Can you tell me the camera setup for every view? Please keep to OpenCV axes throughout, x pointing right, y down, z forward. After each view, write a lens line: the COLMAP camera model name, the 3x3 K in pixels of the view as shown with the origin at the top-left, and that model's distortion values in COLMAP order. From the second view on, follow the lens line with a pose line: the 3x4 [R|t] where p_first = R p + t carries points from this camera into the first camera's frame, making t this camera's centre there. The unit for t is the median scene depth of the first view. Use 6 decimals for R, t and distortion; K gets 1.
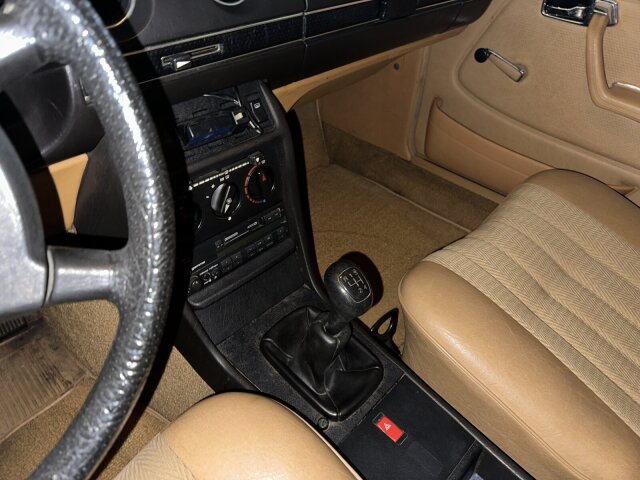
lens RADIAL K [[450.7, 0, 318.9], [0, 450.7, 237.7], [0, 0, 1]] dist [0.048800, -0.068722]
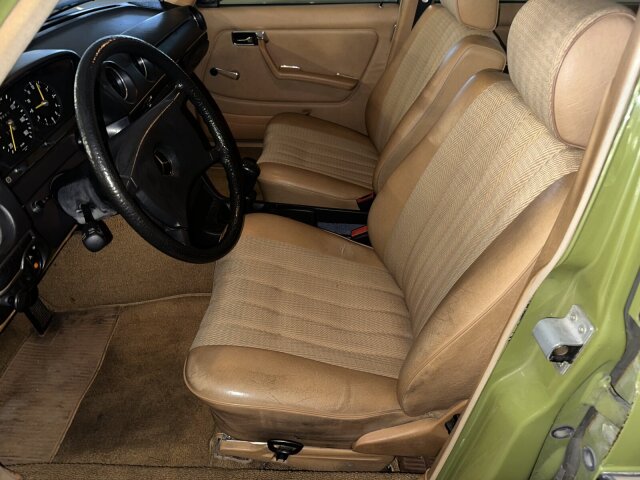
lens RADIAL K [[450.7, 0, 316.6], [0, 450.7, 239.3], [0, 0, 1]] dist [0.048800, -0.068722]
pose [[0.740475, -0.455973, 0.493746, -0.552584], [0.466637, 0.877512, 0.110560, 0.184611], [-0.483680, 0.148533, 0.862550, -0.688225]]
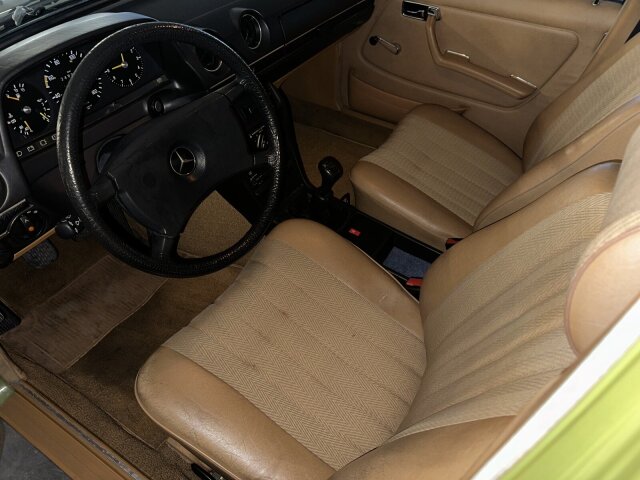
lens RADIAL K [[450.7, 0, 317.6], [0, 450.7, 242.6], [0, 0, 1]] dist [0.048800, -0.068722]
pose [[0.976854, -0.176564, 0.120756, -0.175324], [0.164222, 0.980760, 0.105555, 0.116123], [-0.137070, -0.083281, 0.987054, -0.683069]]
